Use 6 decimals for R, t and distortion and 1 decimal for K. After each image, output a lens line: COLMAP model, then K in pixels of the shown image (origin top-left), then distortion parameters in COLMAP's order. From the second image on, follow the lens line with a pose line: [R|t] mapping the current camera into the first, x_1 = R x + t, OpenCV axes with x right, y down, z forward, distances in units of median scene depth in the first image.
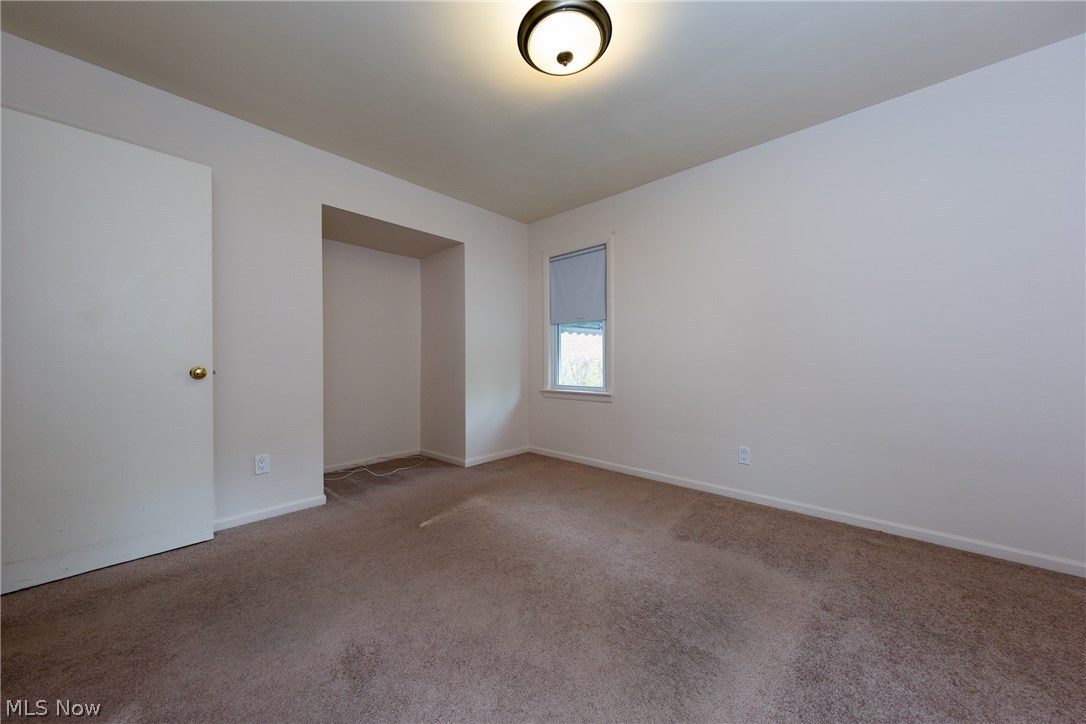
lens RADIAL K [[397.6, 0, 543.0], [0, 397.6, 362.0], [0, 0, 1]] dist [0.000178, -0.000014]
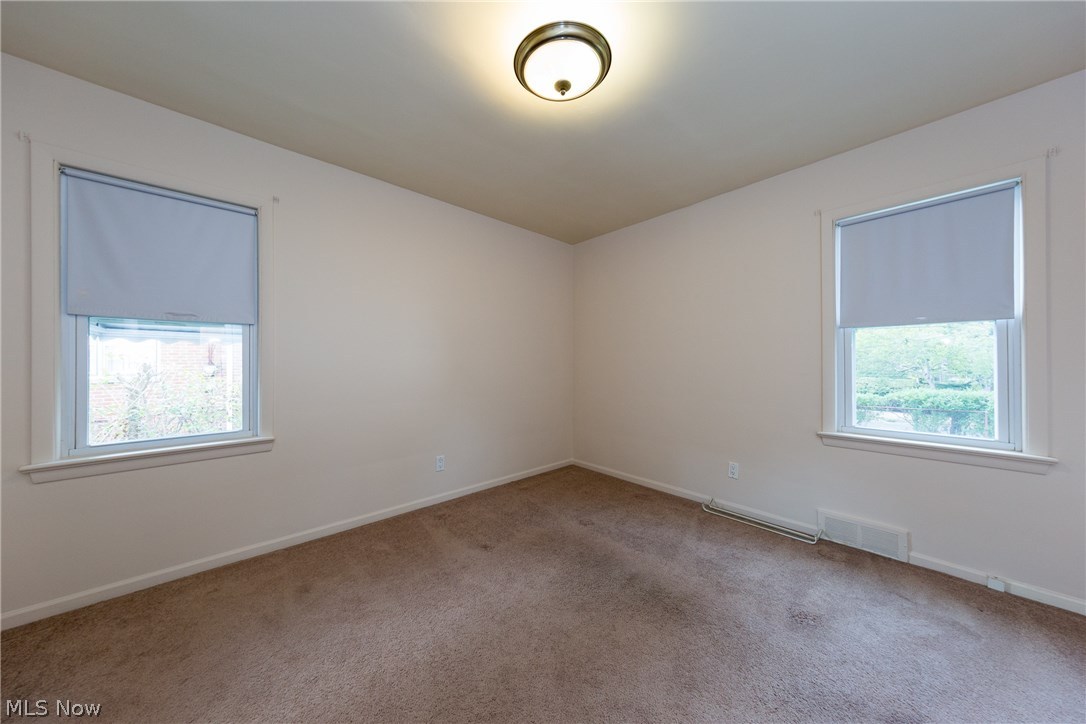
lens RADIAL K [[348.9, 0, 546.2], [0, 348.9, 362.4], [0, 0, 1]] dist [0.006256, -0.000161]
pose [[0.047138, 0.009125, 0.998847, -0.495648], [0.001037, 0.999957, -0.009184, -0.050564], [-0.998888, 0.001469, 0.047127, 0.628507]]
